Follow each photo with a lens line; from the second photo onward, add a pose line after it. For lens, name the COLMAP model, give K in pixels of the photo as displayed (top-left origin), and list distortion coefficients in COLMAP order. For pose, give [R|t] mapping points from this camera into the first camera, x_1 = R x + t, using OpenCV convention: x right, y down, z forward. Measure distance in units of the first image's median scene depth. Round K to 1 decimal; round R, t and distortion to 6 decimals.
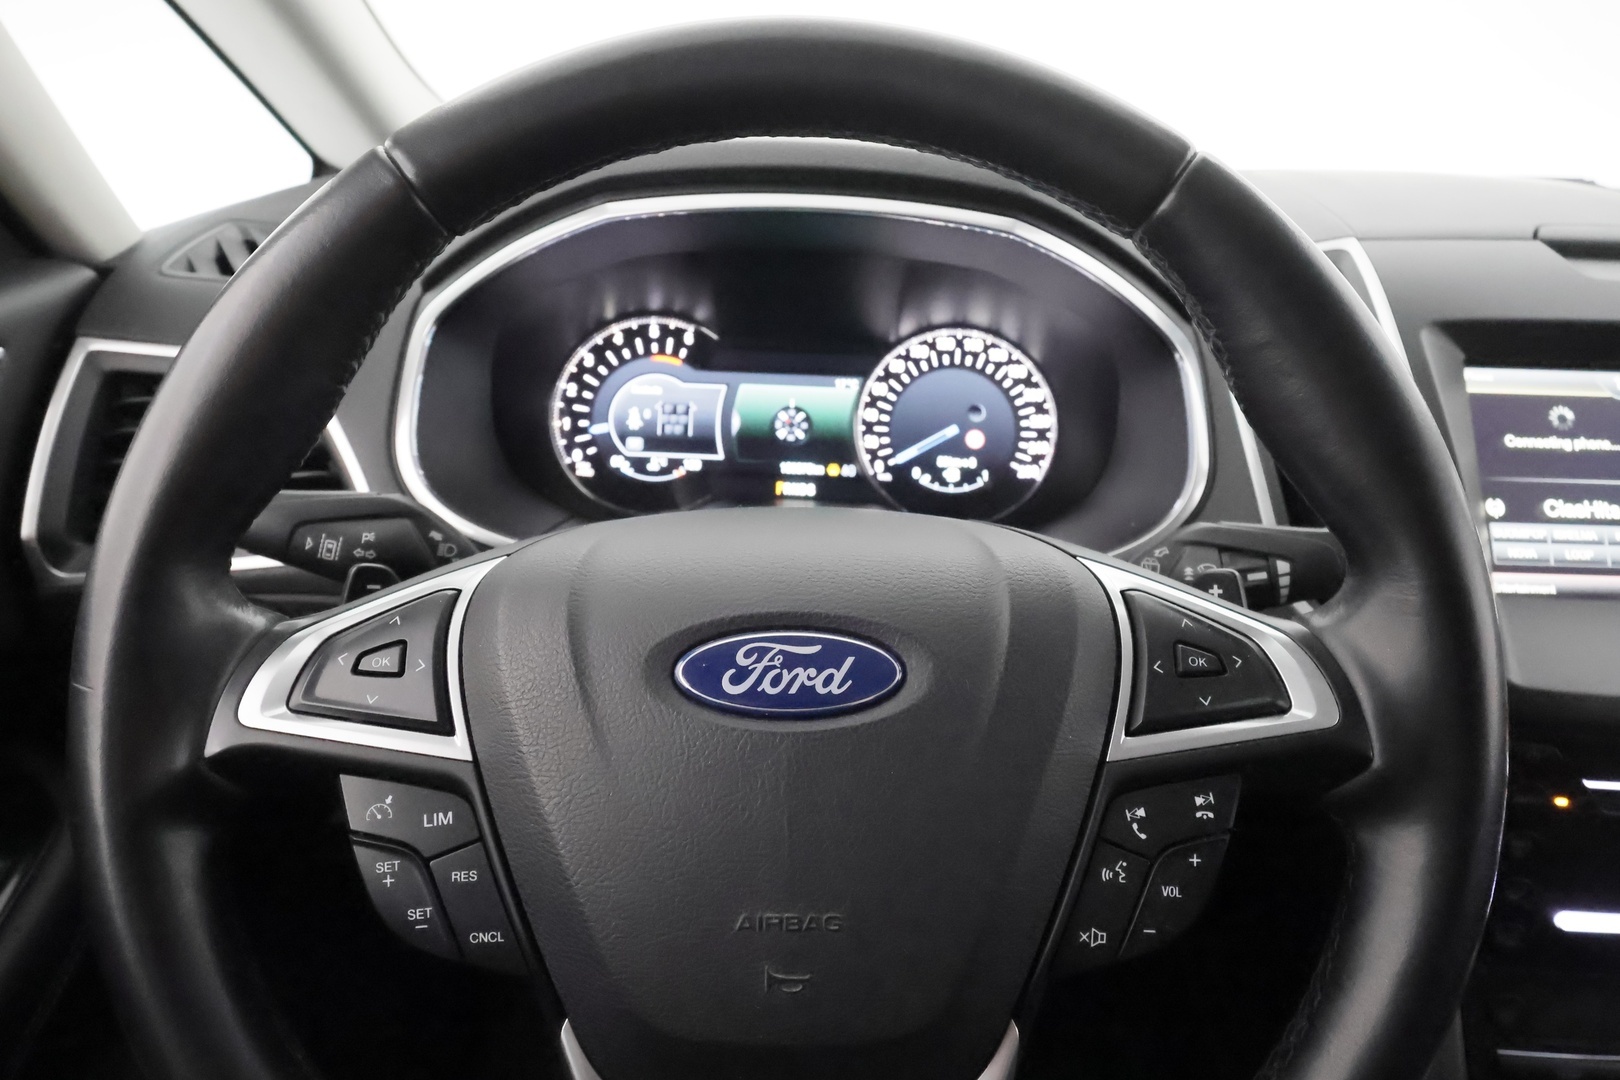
lens RADIAL K [[1047.7, 0, 810.0], [0, 1047.7, 539.4], [0, 0, 1]] dist [-0.008832, -0.001661]
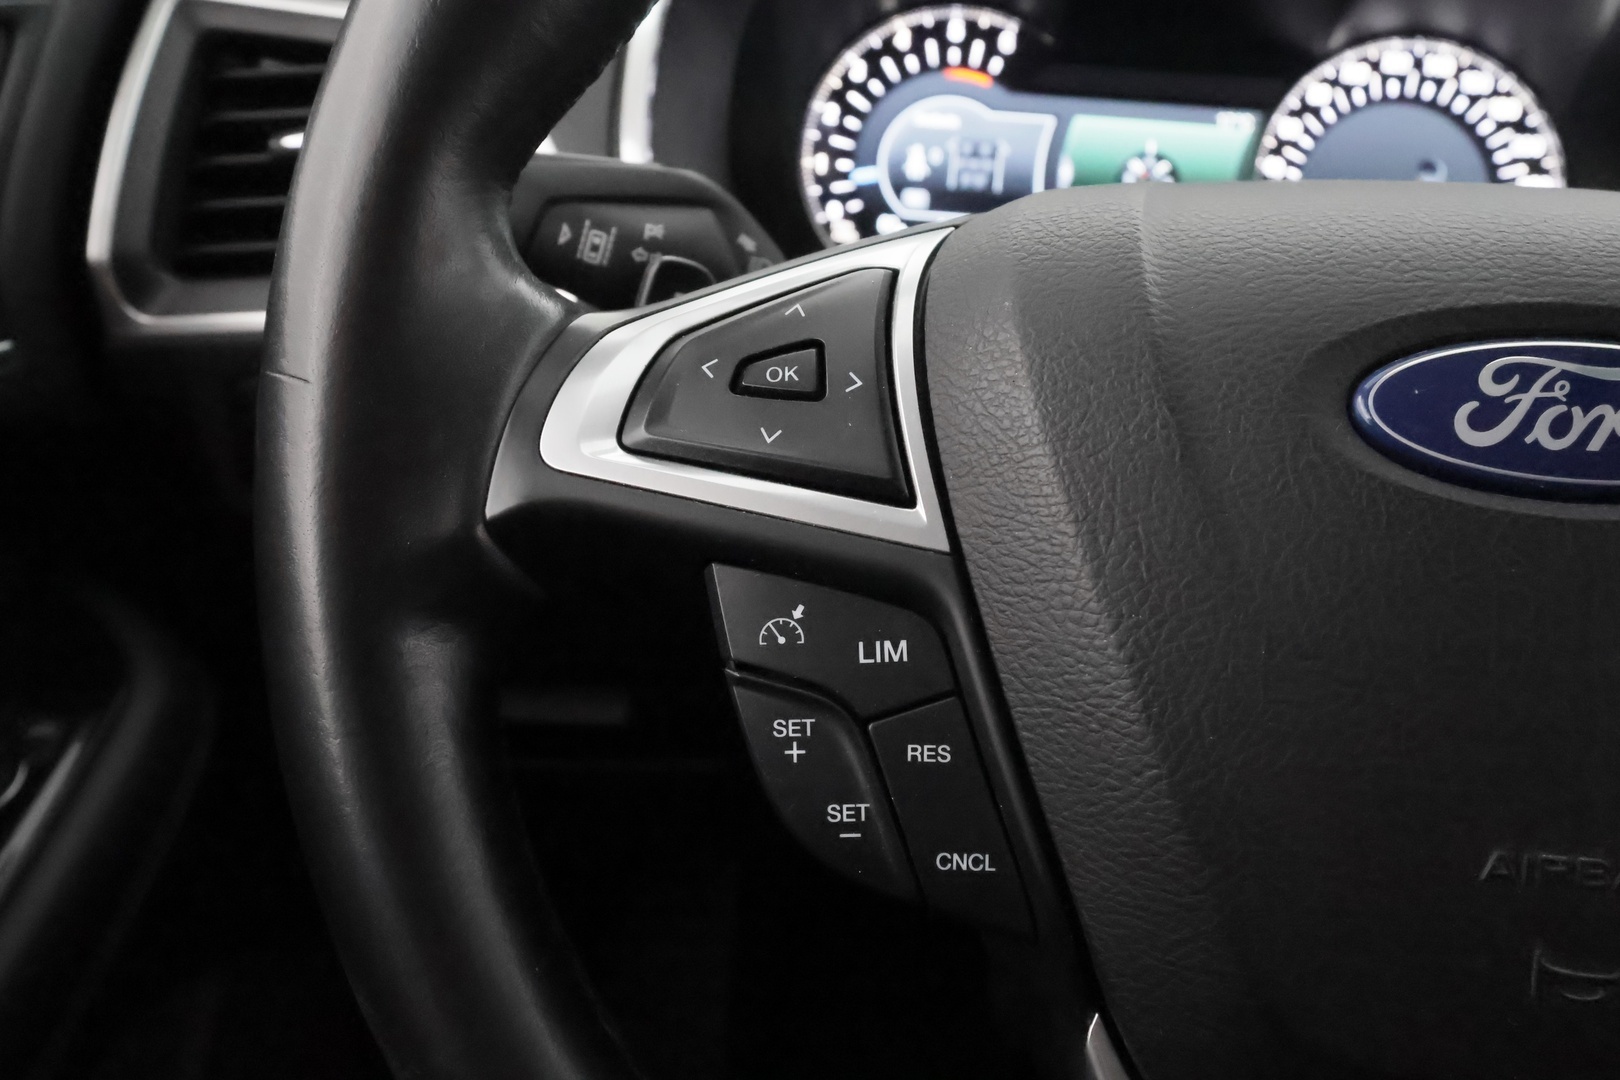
lens RADIAL K [[1290.3, 0, 811.1], [0, 1290.3, 538.9], [0, 0, 1]] dist [-0.011877, 0.007387]
pose [[0.995176, 0.057128, -0.079757, -0.228227], [-0.051323, 0.996009, 0.073026, 0.105645], [0.083610, -0.068580, 0.994136, 0.206424]]
